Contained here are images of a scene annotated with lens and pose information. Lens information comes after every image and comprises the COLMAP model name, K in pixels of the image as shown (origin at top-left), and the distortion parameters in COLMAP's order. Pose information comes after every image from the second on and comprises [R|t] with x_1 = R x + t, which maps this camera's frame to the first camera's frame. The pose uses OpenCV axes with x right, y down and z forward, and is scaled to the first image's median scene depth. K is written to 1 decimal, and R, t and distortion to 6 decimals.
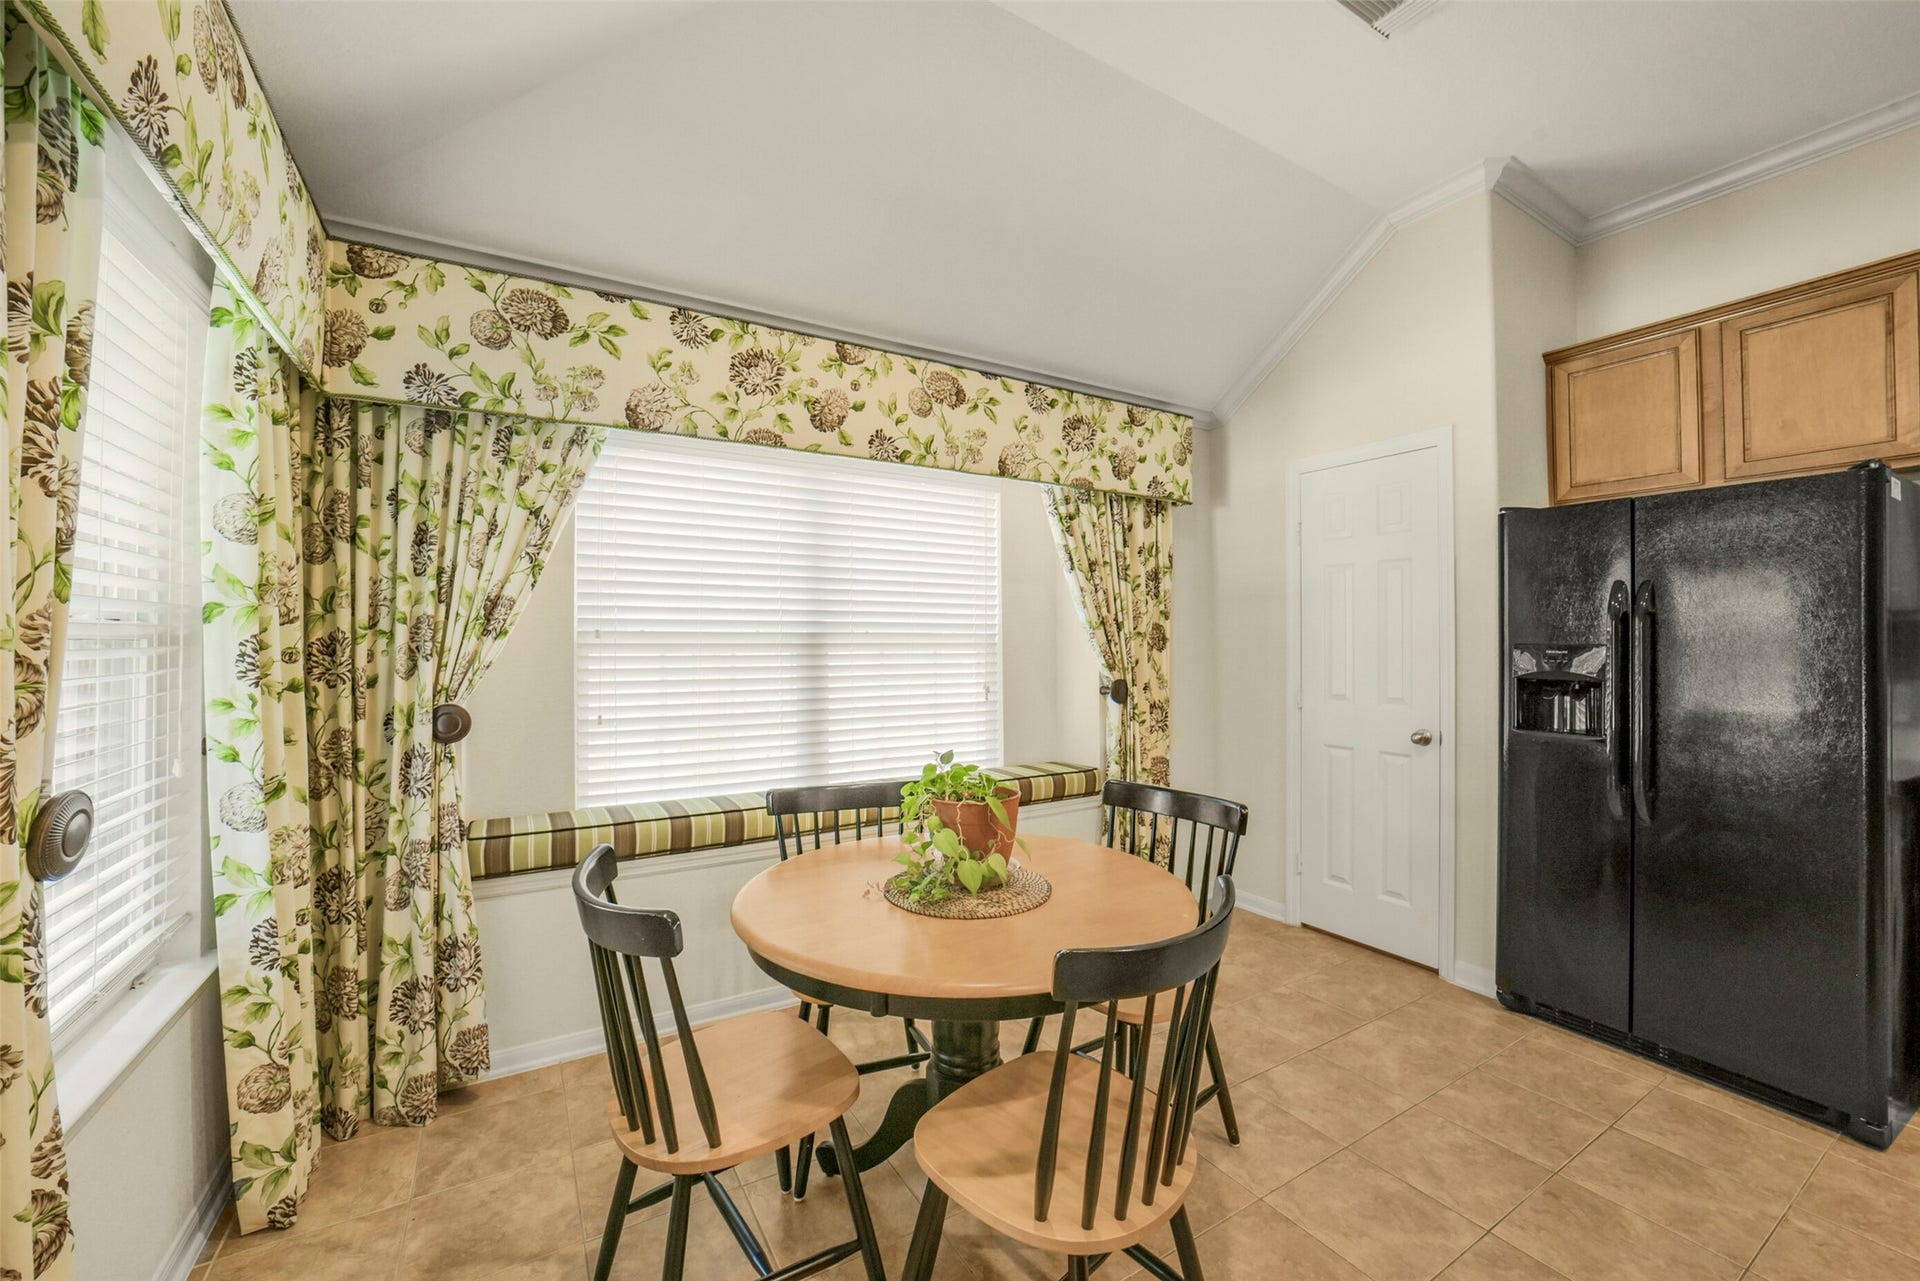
lens RADIAL K [[767.1, 0, 970.5], [0, 767.1, 636.2], [0, 0, 1]] dist [-0.041181, 0.010414]
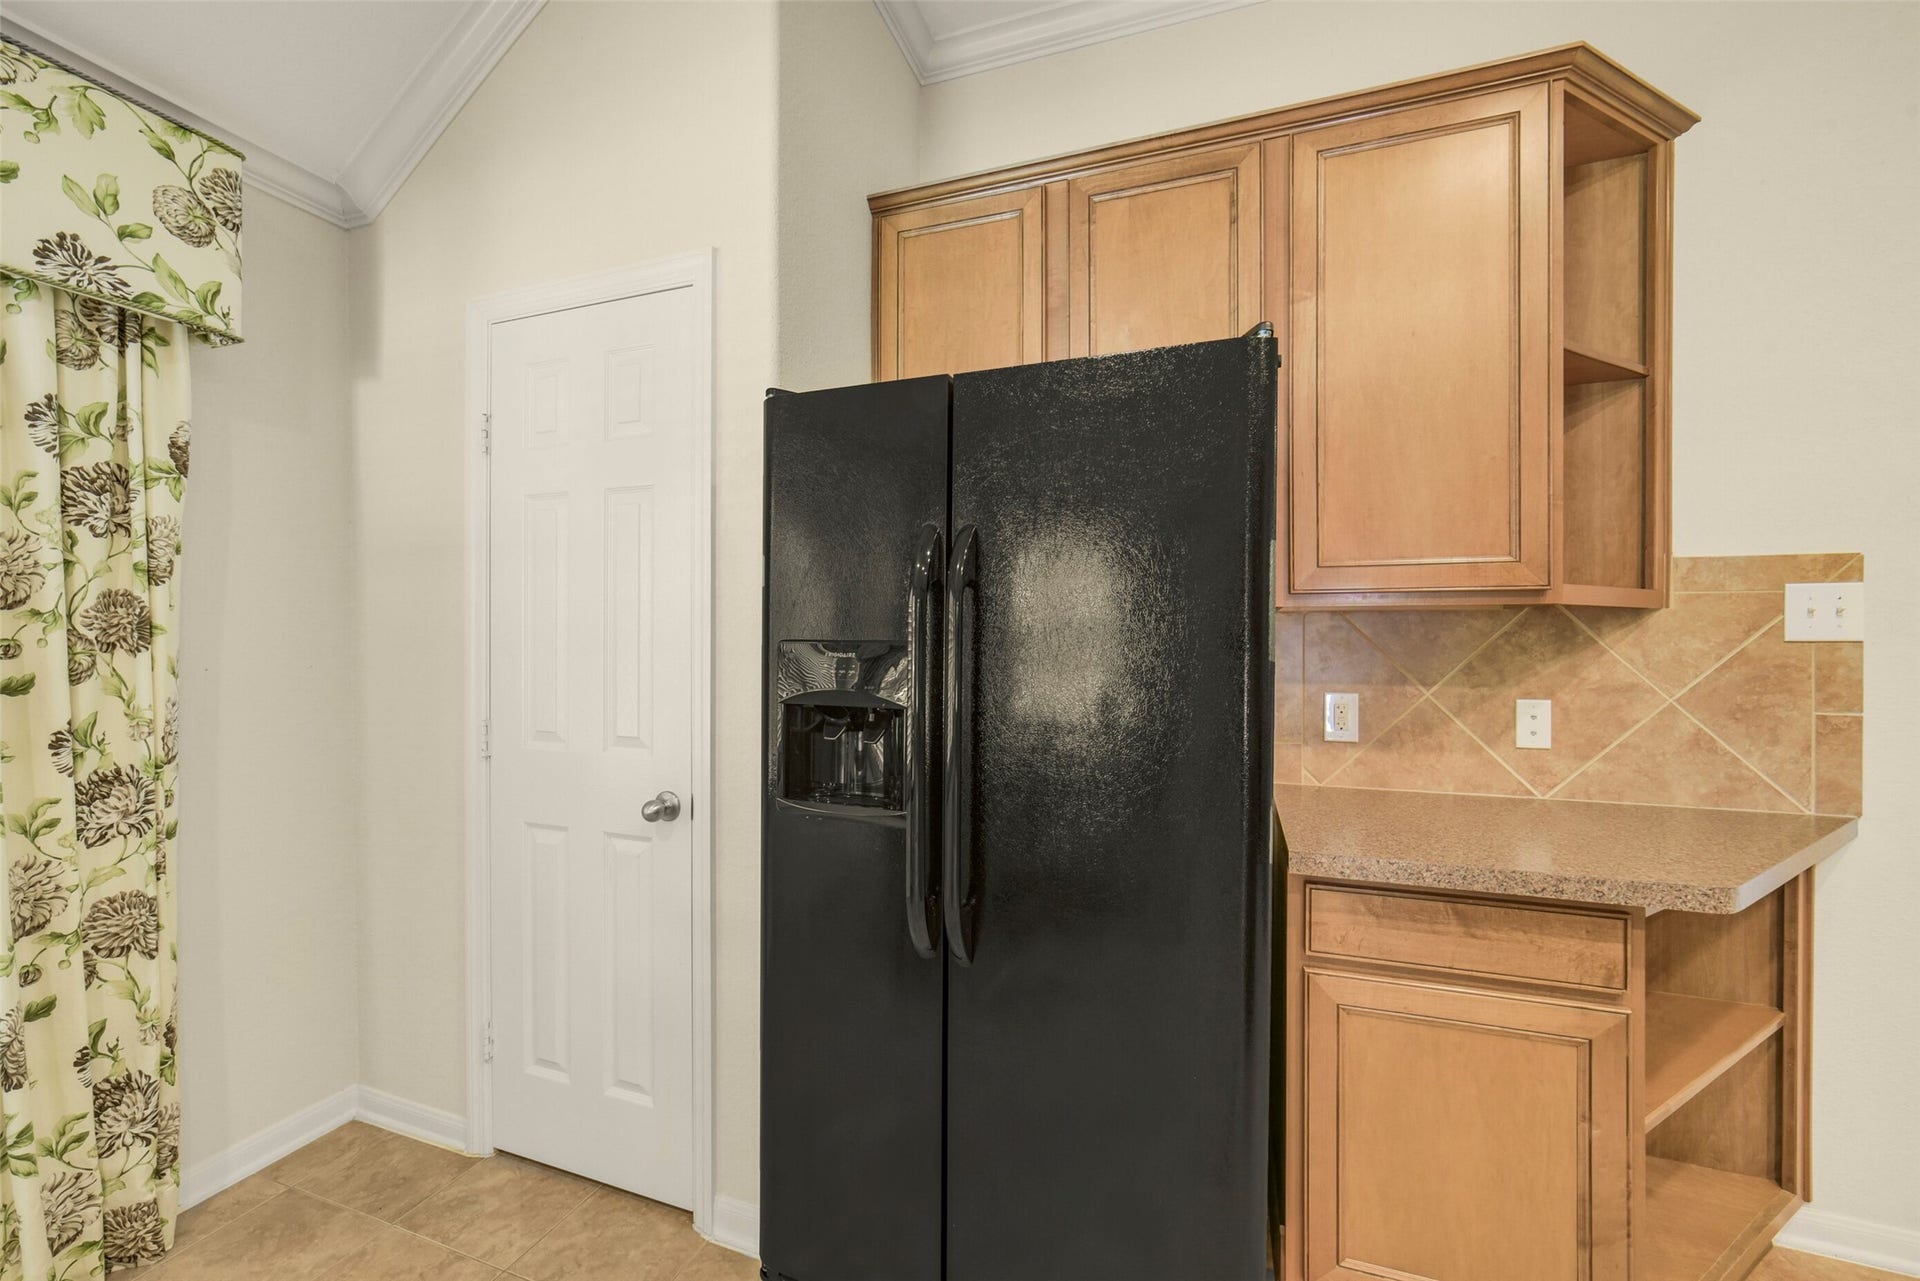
lens RADIAL K [[757.9, 0, 972.6], [0, 757.9, 642.1], [0, 0, 1]] dist [-0.019482, 0.009803]
pose [[0.776099, -0.001480, 0.630609, 0.385707], [-0.008032, 0.999893, 0.012231, 0.003662], [-0.630560, -0.014558, 0.776004, 0.389909]]
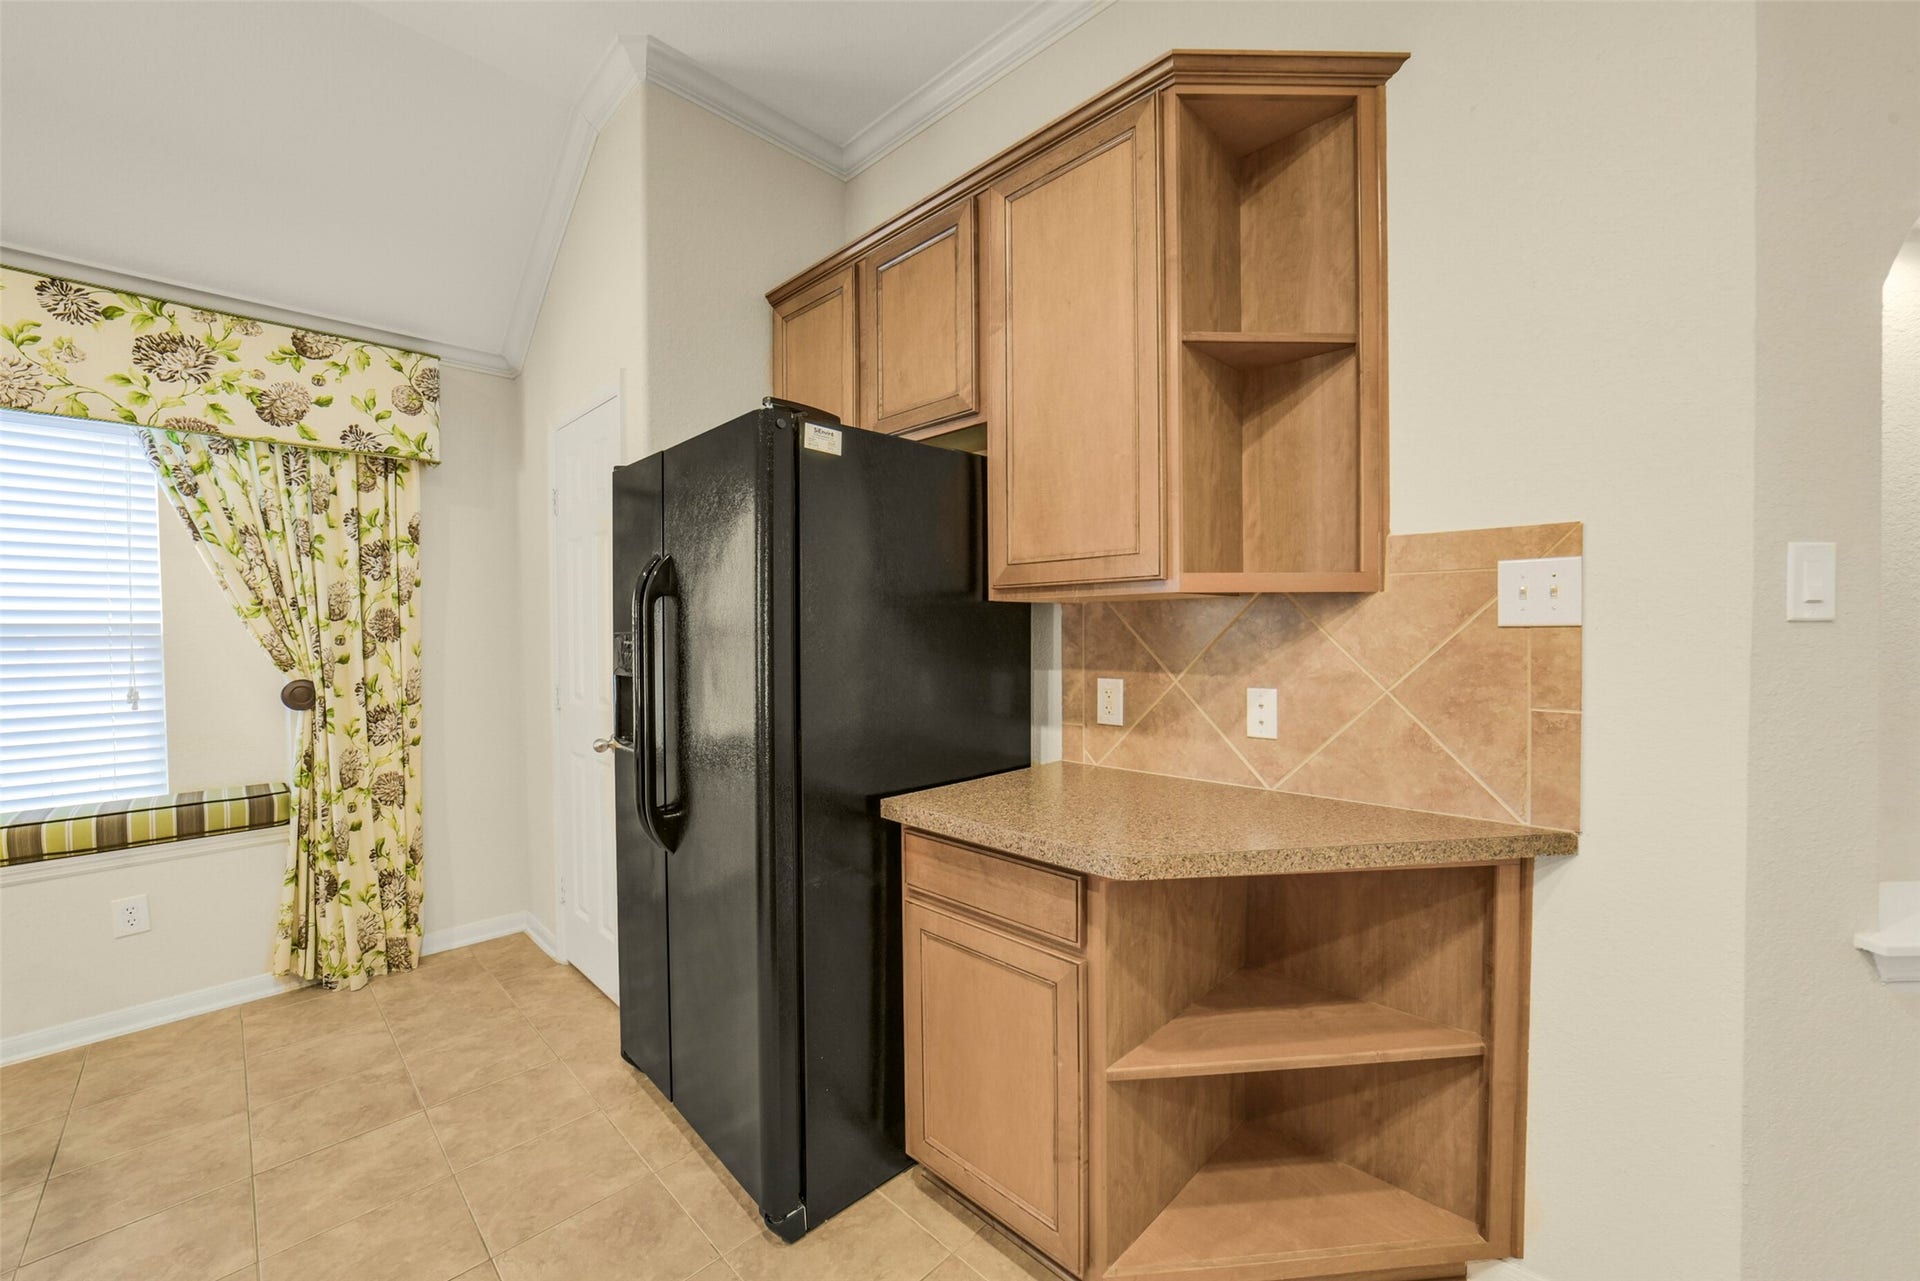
lens RADIAL K [[755.0, 0, 960.0], [0, 755.0, 640.5], [0, 0, 1]] dist [-0.028687, 0.010068]
pose [[0.970779, -0.010831, 0.239730, 0.708680], [0.005199, 0.999696, 0.024112, 0.000929], [-0.239918, -0.022161, 0.970540, 0.091722]]
